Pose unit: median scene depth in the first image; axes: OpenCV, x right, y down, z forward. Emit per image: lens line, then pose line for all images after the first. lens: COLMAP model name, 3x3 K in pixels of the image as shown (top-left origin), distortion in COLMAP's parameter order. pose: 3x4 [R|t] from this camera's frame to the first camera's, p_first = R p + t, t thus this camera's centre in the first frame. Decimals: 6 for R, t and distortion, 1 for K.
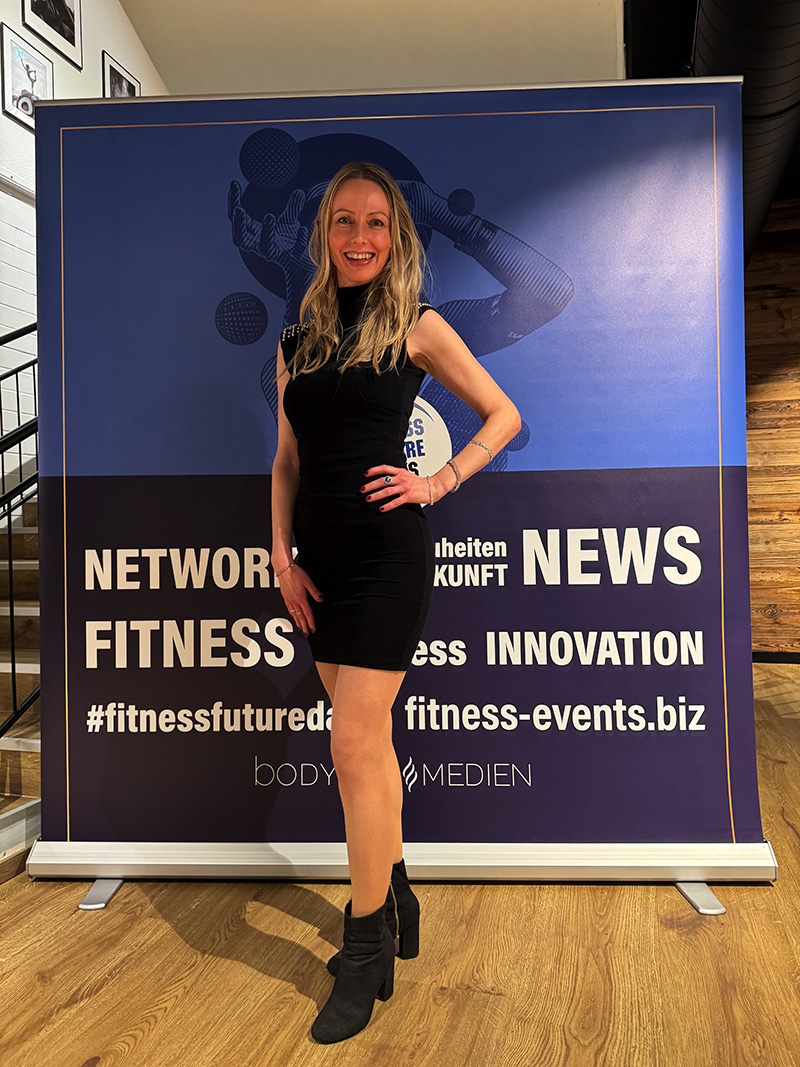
lens RADIAL K [[751.3, 0, 400.5], [0, 751.3, 538.8], [0, 0, 1]] dist [0.015184, -0.022139]
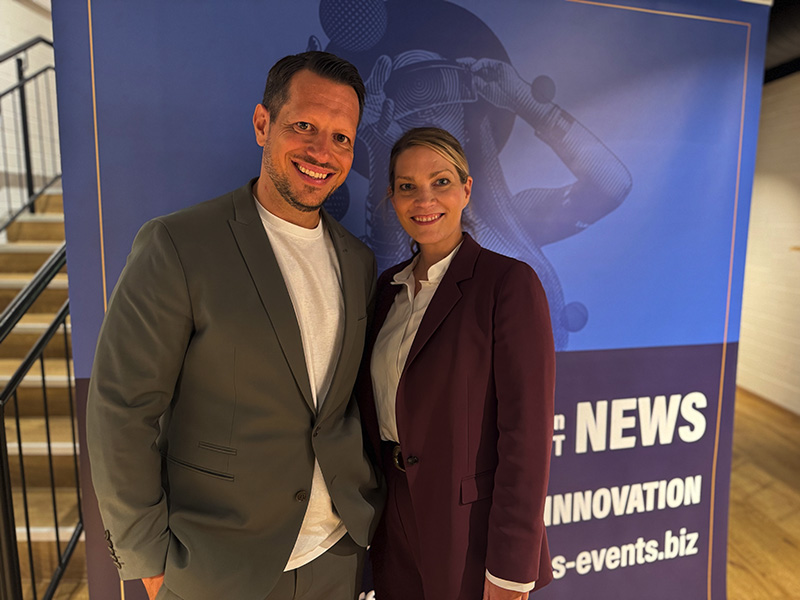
lens RADIAL K [[566.1, 0, 403.1], [0, 566.1, 299.7], [0, 0, 1]] dist [-0.004212, -0.006154]
pose [[0.948841, -0.017936, 0.315244, -0.338867], [-0.022700, 0.991927, 0.124760, -0.262958], [-0.314937, -0.125534, 0.940774, 0.324562]]
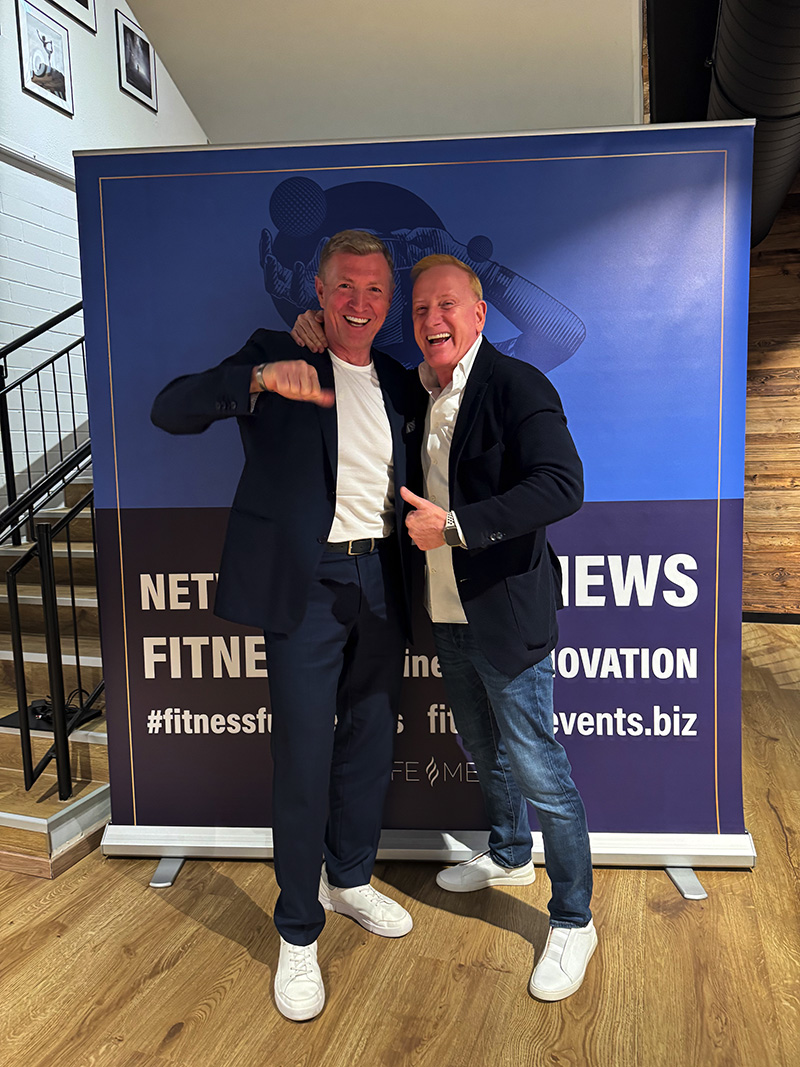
lens RADIAL K [[752.3, 0, 397.1], [0, 752.3, 537.6], [0, 0, 1]] dist [0.008064, -0.016338]
pose [[0.999579, -0.003305, -0.028837, -0.006308], [0.006239, 0.994738, 0.102258, -0.154065], [0.028347, -0.102395, 0.994340, -0.093769]]
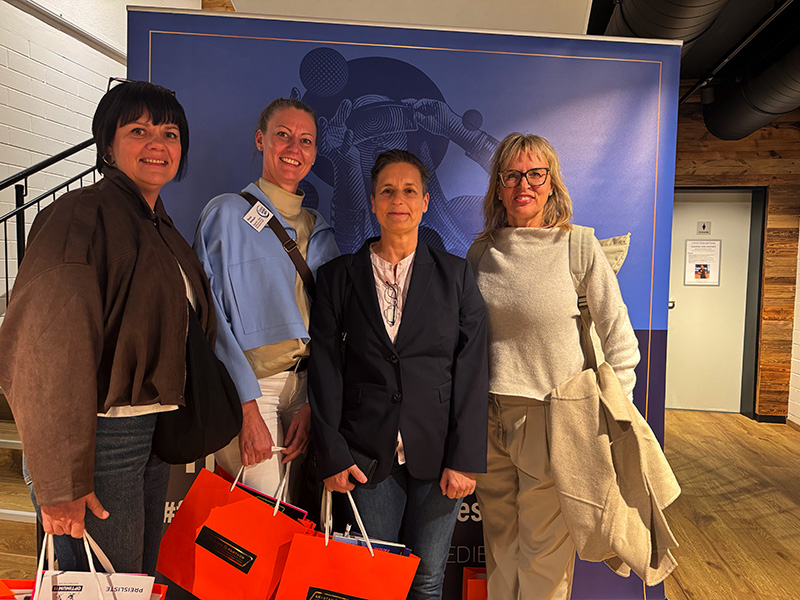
lens RADIAL K [[564.0, 0, 397.9], [0, 564.0, 302.4], [0, 0, 1]] dist [0.008064, -0.016338]
pose [[0.992187, 0.035398, 0.119636, -0.153630], [-0.040578, 0.998329, 0.041141, -0.169299], [-0.117980, -0.045674, 0.991965, 0.036756]]
